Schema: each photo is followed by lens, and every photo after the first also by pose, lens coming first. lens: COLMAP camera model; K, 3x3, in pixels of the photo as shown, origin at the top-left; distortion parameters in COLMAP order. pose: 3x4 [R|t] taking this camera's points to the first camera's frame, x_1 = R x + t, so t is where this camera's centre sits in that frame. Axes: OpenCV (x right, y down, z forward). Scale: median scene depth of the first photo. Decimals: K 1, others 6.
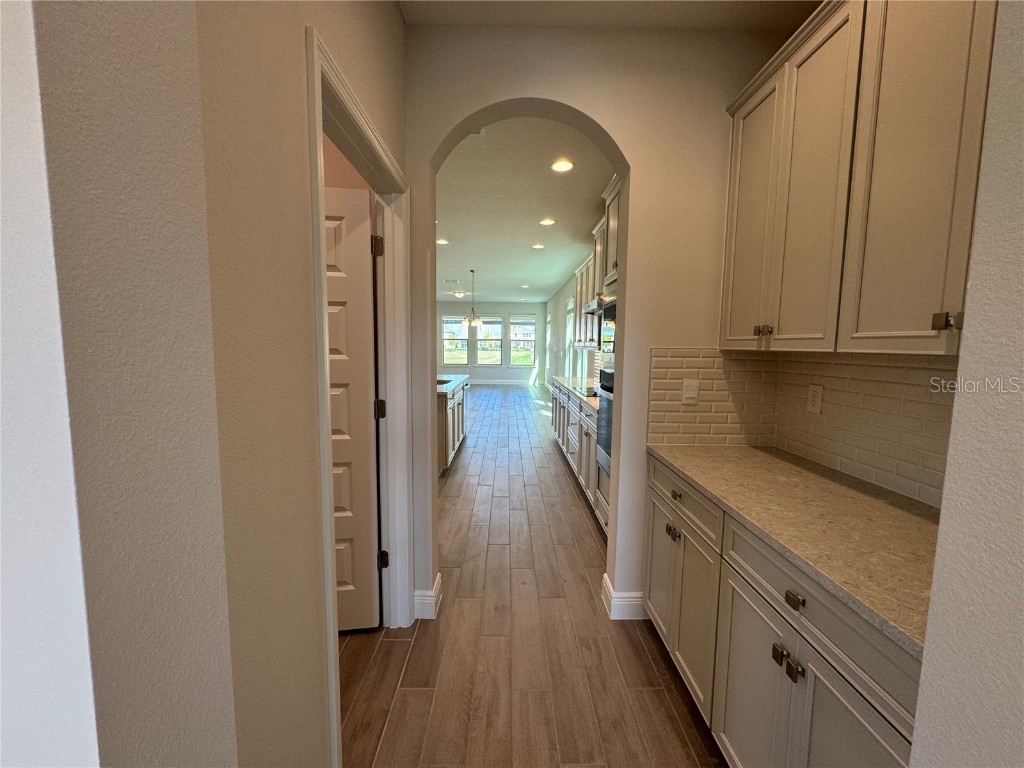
lens RADIAL K [[407.9, 0, 513.9], [0, 407.9, 383.3], [0, 0, 1]] dist [-0.001215, 0.000237]
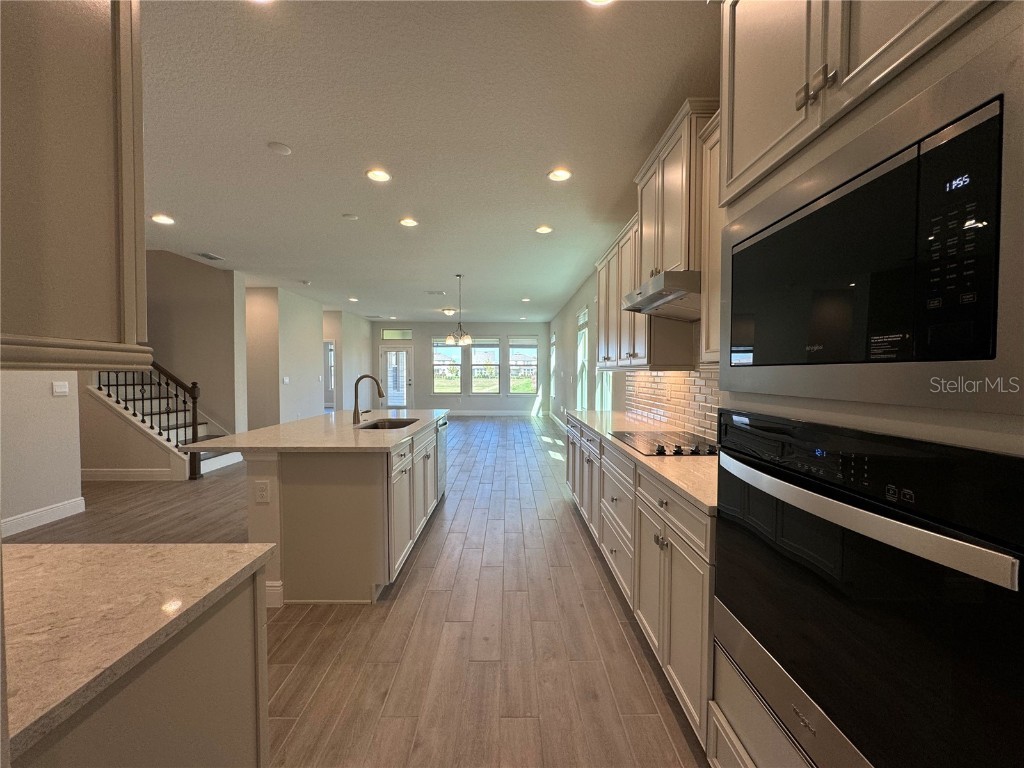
lens RADIAL K [[407.9, 0, 513.9], [0, 407.9, 383.3], [0, 0, 1]] dist [-0.001215, 0.000237]
pose [[0.999945, -0.010358, -0.001886, 0.011525], [0.010207, 0.997670, -0.067460, -0.040756], [0.002580, 0.067437, 0.997720, 0.703530]]
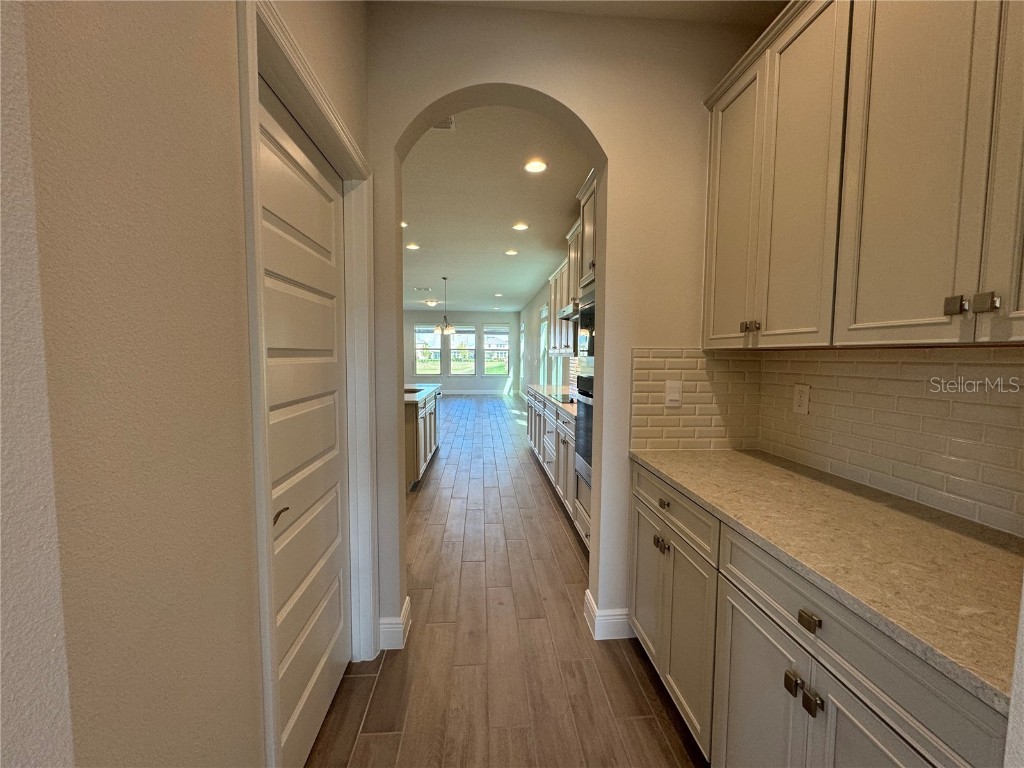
lens RADIAL K [[407.9, 0, 513.9], [0, 407.9, 383.3], [0, 0, 1]] dist [-0.001215, 0.000237]
pose [[0.997945, -0.009604, 0.063356, 0.000031], [0.011247, 0.999608, -0.025634, 0.012504], [-0.063085, 0.026294, 0.997662, 0.054816]]
